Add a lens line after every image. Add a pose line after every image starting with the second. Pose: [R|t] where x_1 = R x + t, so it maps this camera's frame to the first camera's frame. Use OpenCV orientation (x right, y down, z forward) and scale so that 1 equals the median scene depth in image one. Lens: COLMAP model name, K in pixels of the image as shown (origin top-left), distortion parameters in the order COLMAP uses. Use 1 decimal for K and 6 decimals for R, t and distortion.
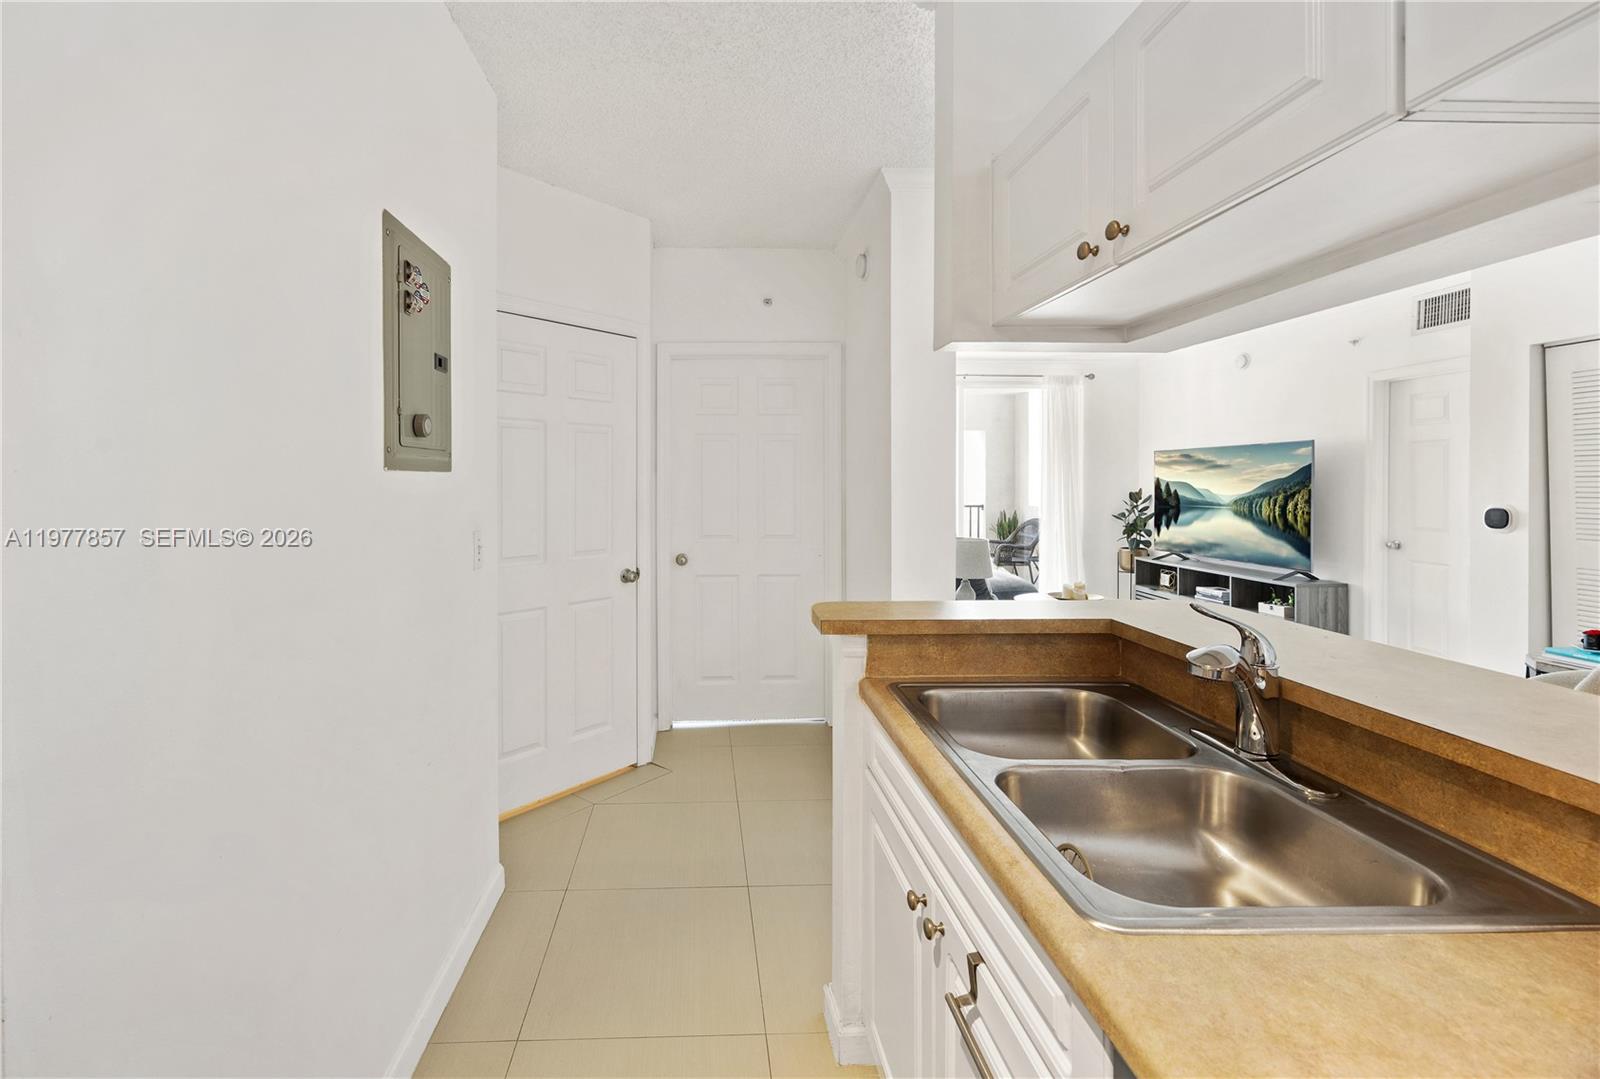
lens RADIAL K [[672.2, 0, 704.8], [0, 672.2, 489.4], [0, 0, 1]] dist [-0.008714, 0.001902]
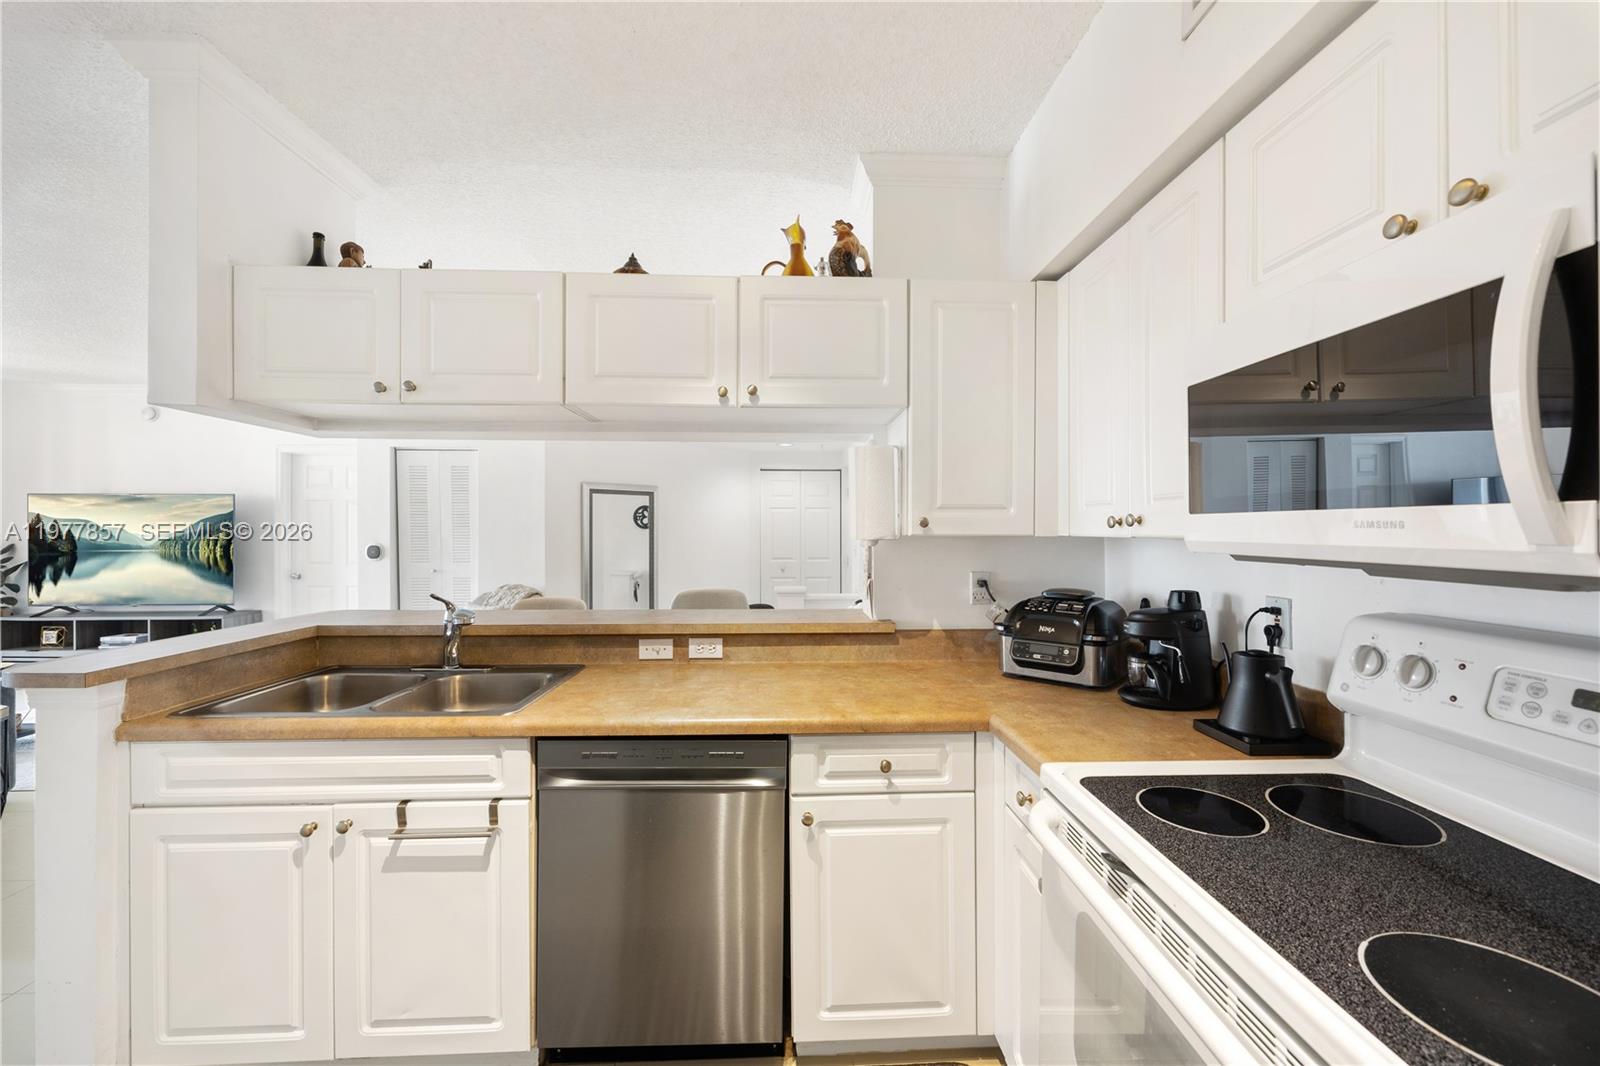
lens RADIAL K [[614.3, 0, 808.6], [0, 614.3, 530.1], [0, 0, 1]] dist [-0.003312, 0.000253]
pose [[-0.023080, 0.000003, 0.999734, -0.216181], [0.009710, 0.999953, 0.000221, 0.000440], [-0.999686, 0.009713, -0.023079, -0.002834]]
